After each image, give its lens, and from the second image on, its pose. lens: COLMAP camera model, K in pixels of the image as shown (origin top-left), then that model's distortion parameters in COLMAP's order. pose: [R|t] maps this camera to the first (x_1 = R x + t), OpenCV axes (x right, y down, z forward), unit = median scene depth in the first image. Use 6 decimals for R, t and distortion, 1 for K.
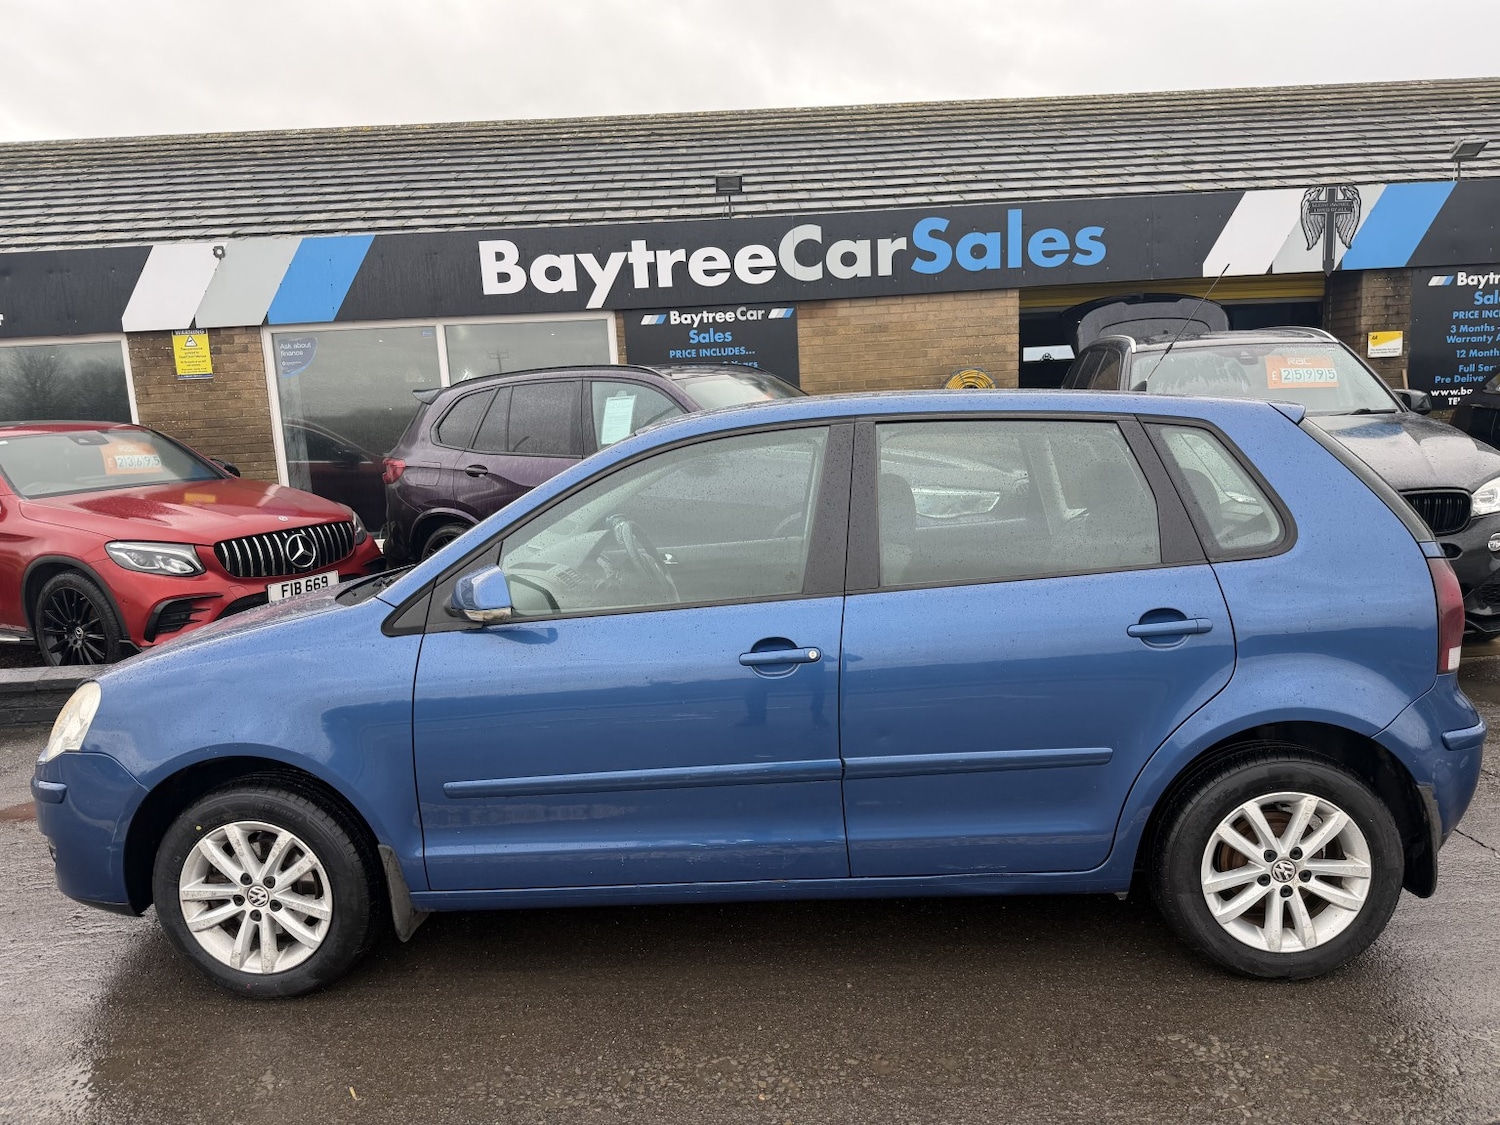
lens RADIAL K [[1052.3, 0, 751.2], [0, 1052.3, 567.6], [0, 0, 1]] dist [0.065264, -0.075701]
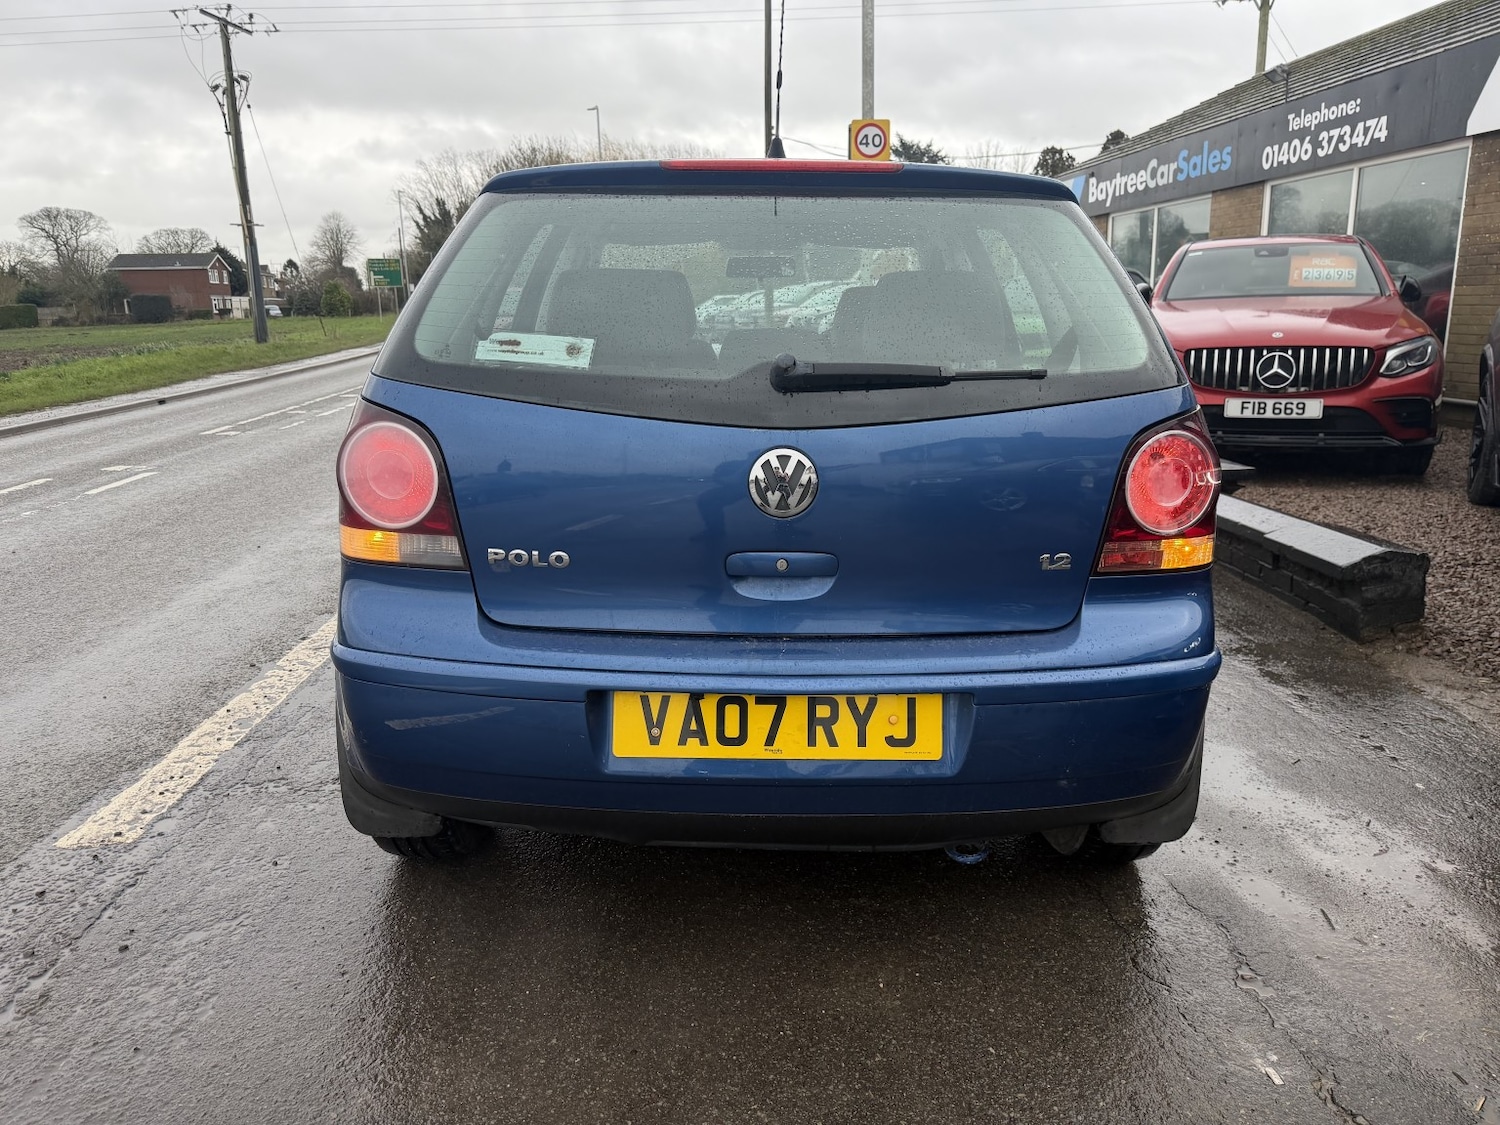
lens RADIAL K [[1061.6, 0, 757.0], [0, 1061.6, 569.4], [0, 0, 1]] dist [0.037782, -0.038961]
pose [[0.059356, 0.289619, -0.955300, 0.383063], [-0.136122, 0.950396, 0.279675, -0.037445], [0.988912, 0.113437, 0.095835, 0.336588]]
